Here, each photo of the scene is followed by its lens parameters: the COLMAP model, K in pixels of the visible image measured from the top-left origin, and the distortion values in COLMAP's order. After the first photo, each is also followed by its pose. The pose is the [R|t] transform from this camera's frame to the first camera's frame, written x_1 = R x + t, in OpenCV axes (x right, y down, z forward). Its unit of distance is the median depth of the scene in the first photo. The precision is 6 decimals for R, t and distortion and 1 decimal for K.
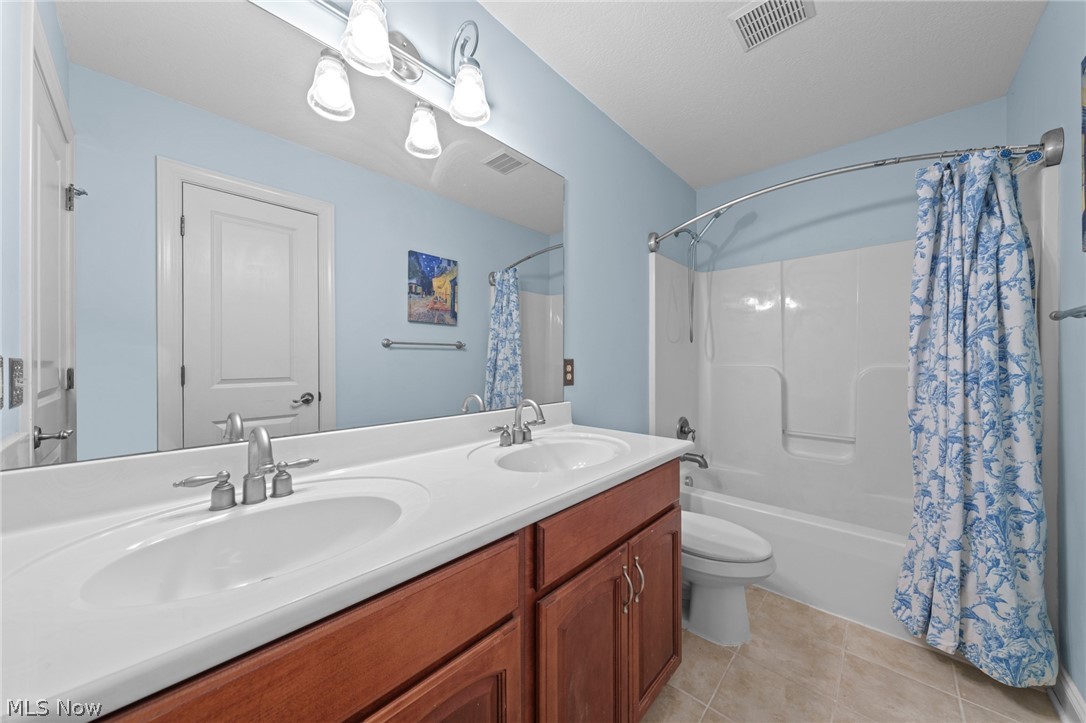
lens RADIAL K [[370.3, 0, 540.5], [0, 370.3, 361.1], [0, 0, 1]] dist [-0.001854, 0.000284]
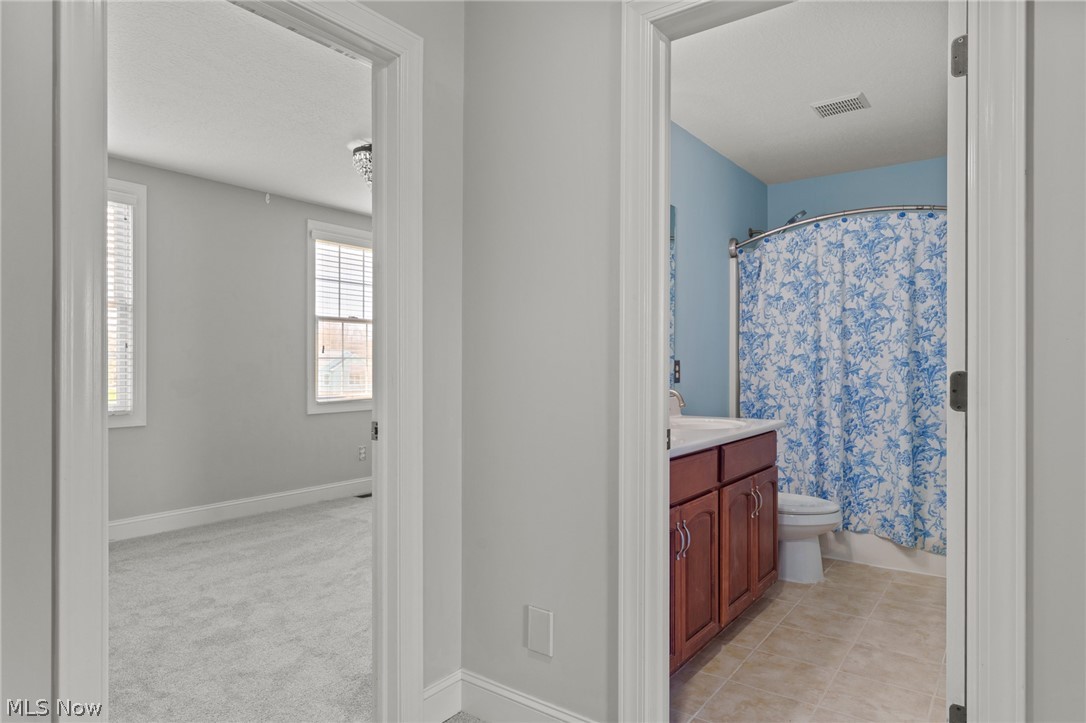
lens RADIAL K [[643.2, 0, 542.8], [0, 643.2, 358.2], [0, 0, 1]] dist [-0.004754, -0.000549]
pose [[0.993280, 0.005171, 0.115621, -0.585313], [-0.004169, 0.999952, -0.008906, 0.008073], [-0.115662, 0.008364, 0.993253, -0.975951]]
